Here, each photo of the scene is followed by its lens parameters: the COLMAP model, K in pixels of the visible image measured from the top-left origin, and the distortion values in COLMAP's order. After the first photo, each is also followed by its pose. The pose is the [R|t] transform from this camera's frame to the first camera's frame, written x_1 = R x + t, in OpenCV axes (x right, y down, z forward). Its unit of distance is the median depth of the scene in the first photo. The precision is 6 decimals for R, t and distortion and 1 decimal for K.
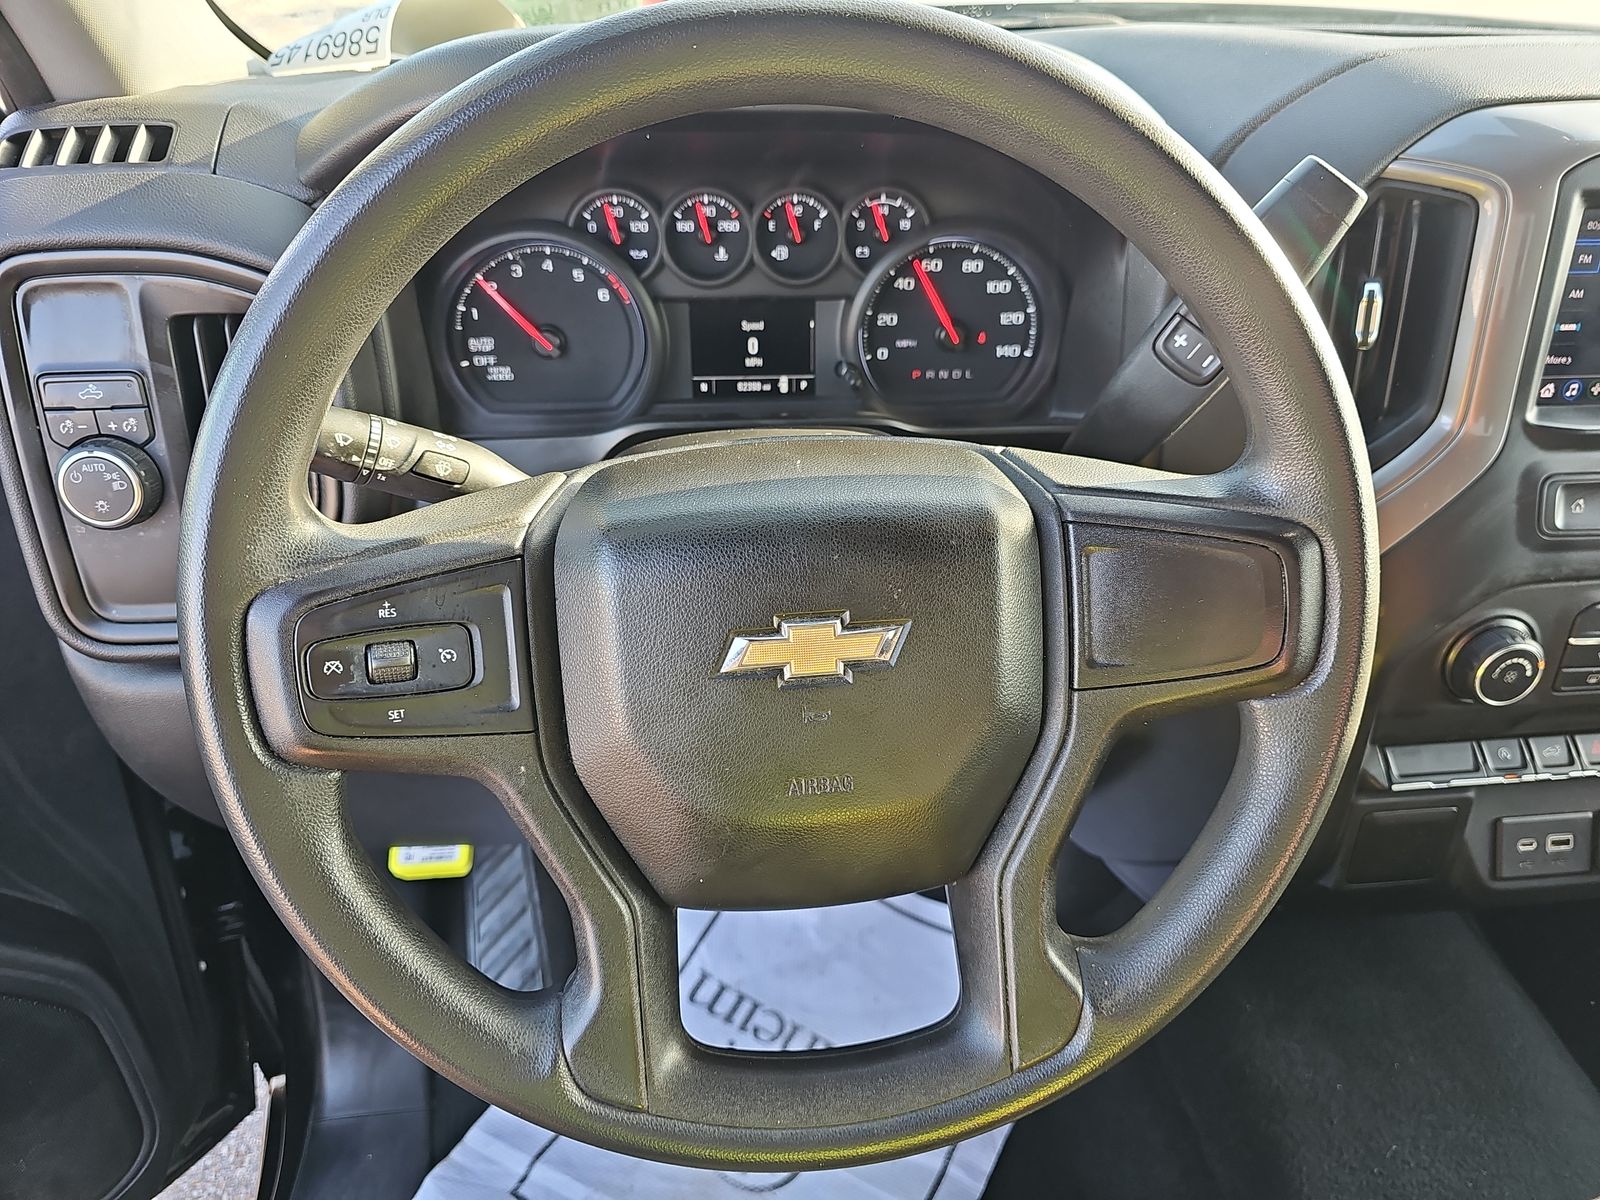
lens RADIAL K [[1067.2, 0, 808.0], [0, 1067.2, 574.7], [0, 0, 1]] dist [0.024545, -0.031123]
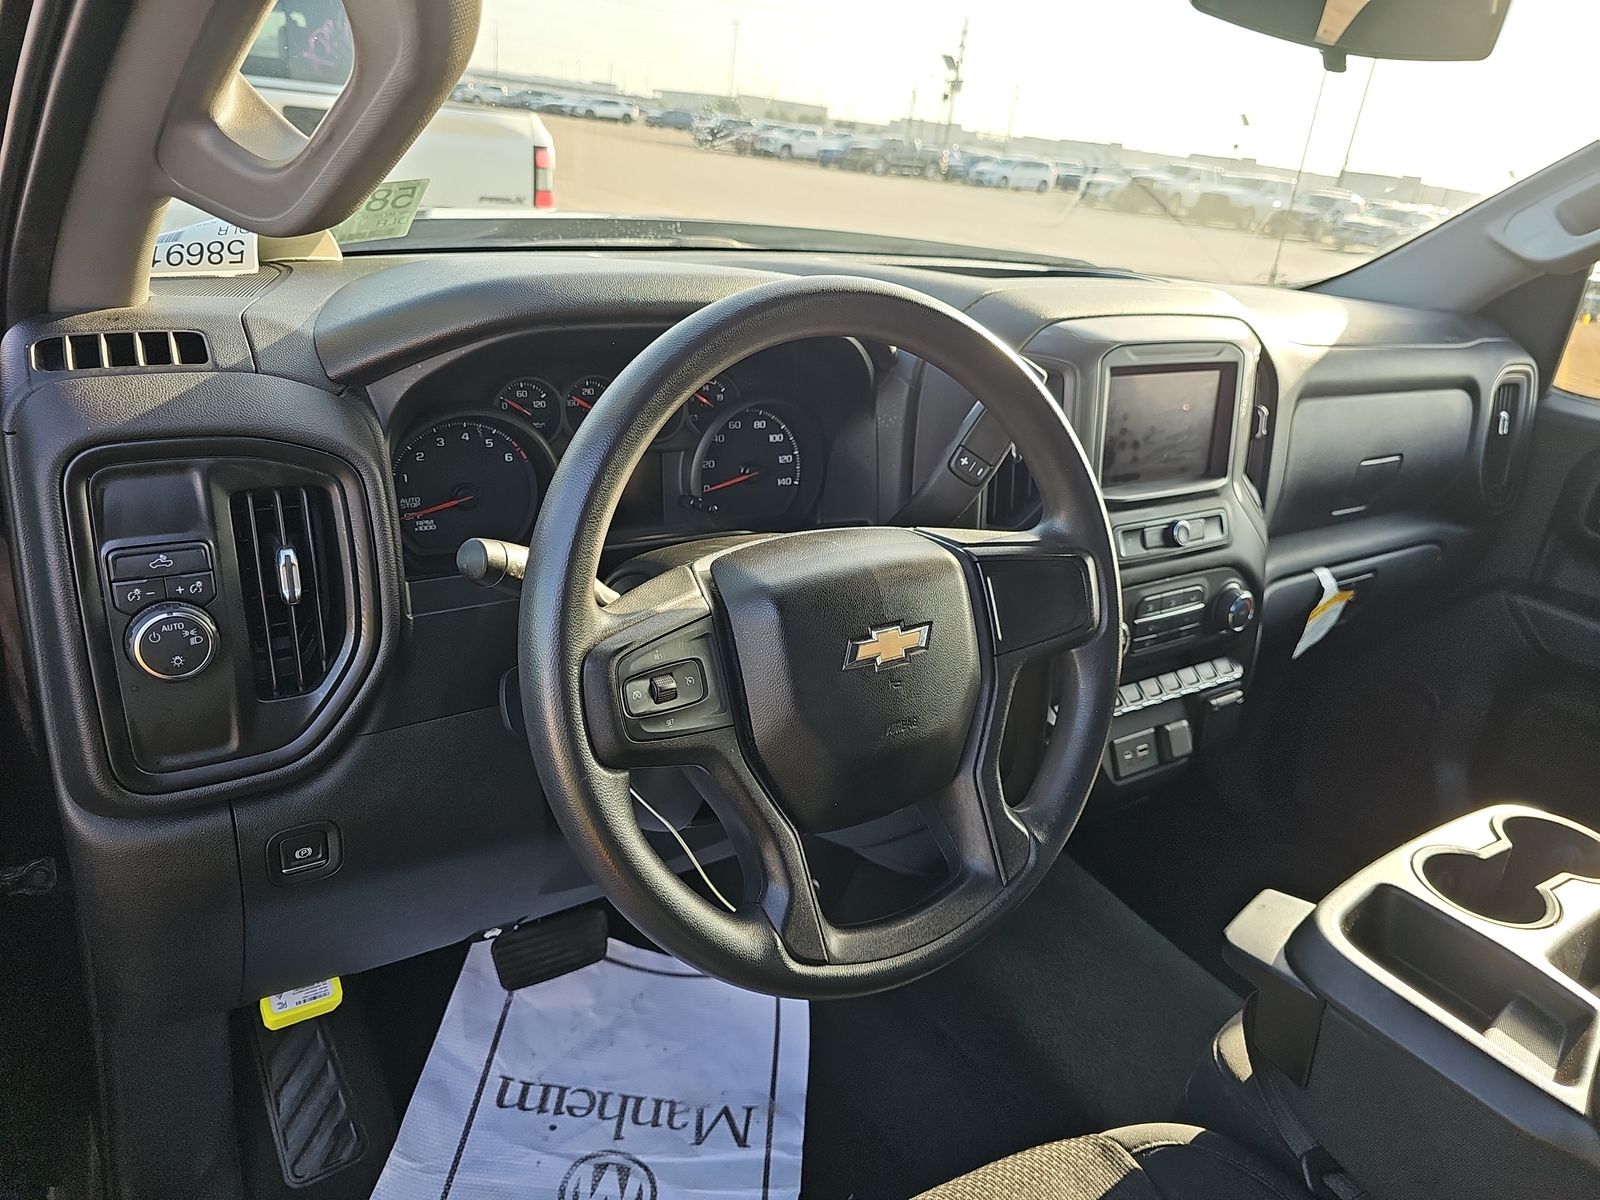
lens RADIAL K [[1067.2, 0, 801.6], [0, 1067.2, 594.9], [0, 0, 1]] dist [0.024545, -0.031123]
pose [[0.876668, -0.112727, 0.467703, -0.490097], [0.166429, 0.983198, -0.074984, 0.050122], [-0.451393, 0.143575, 0.880699, -0.243096]]
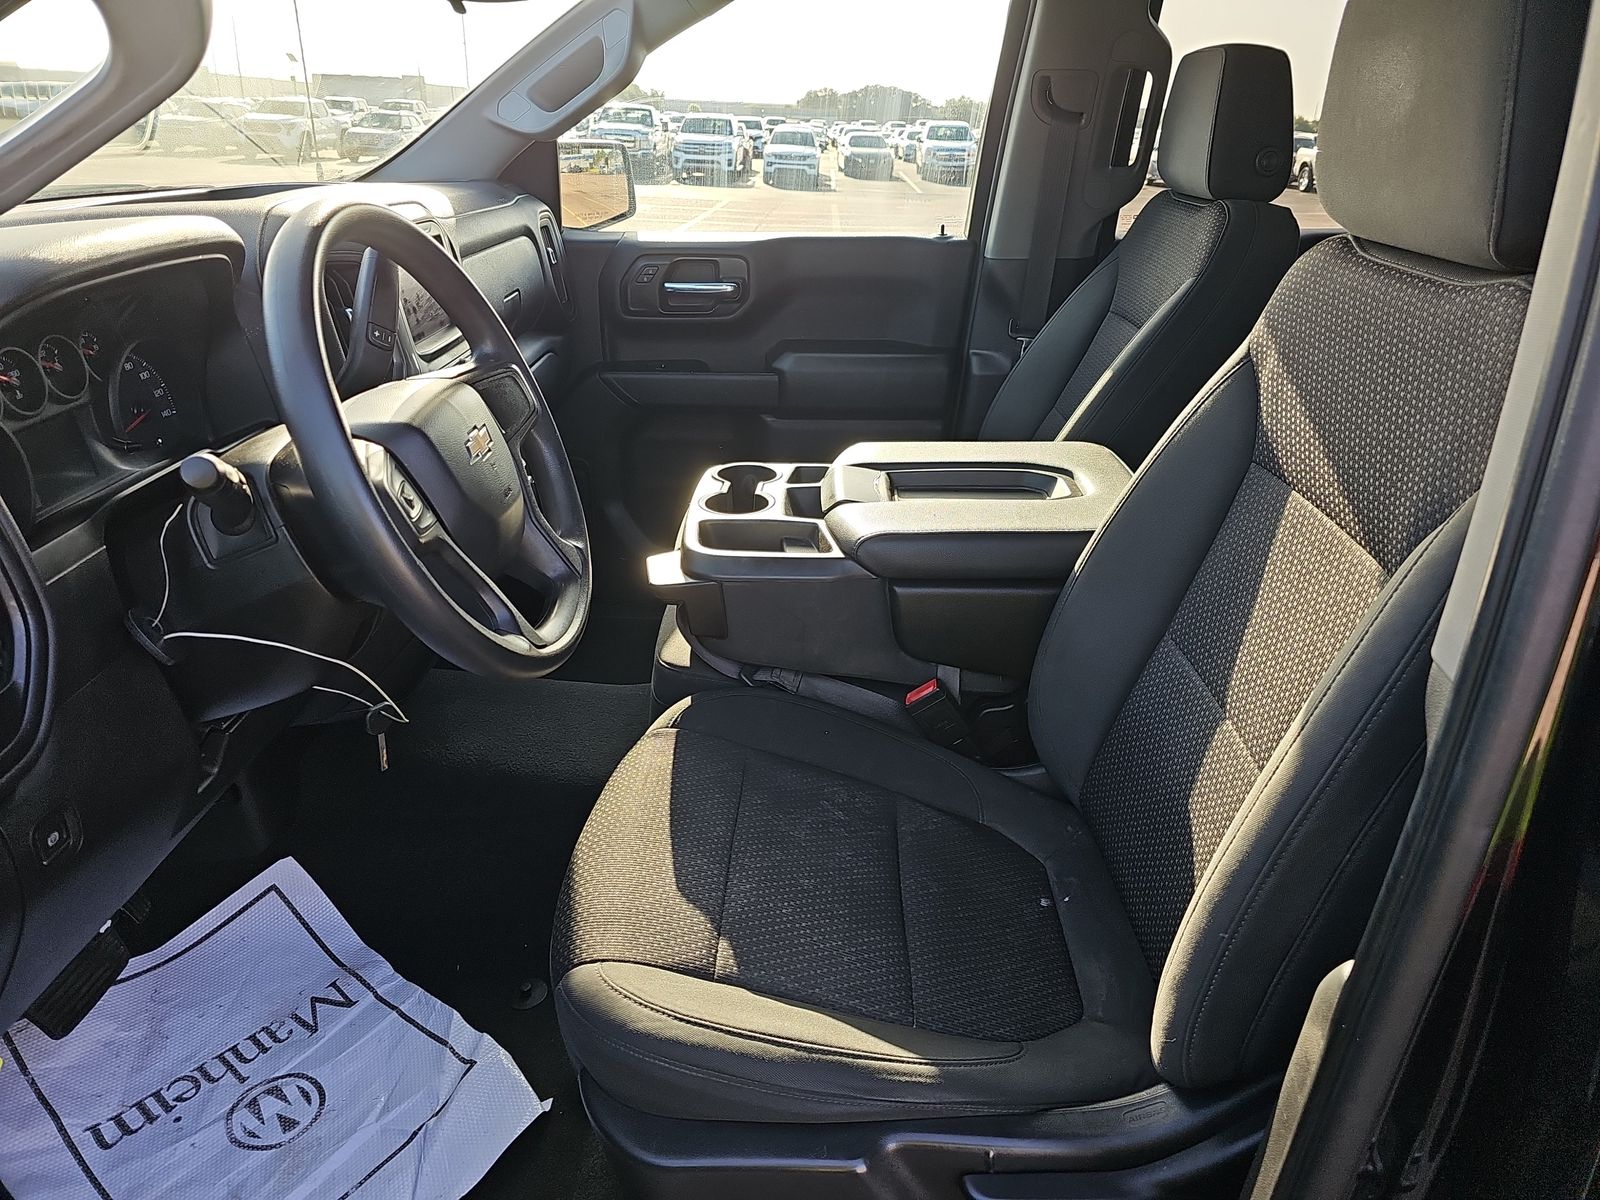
lens RADIAL K [[1067.2, 0, 795.2], [0, 1067.2, 594.5], [0, 0, 1]] dist [0.024545, -0.031123]
pose [[0.127383, -0.413174, 0.901699, -1.231550], [0.497292, 0.813189, 0.302364, -0.016515], [-0.858181, 0.409892, 0.309054, -0.141336]]
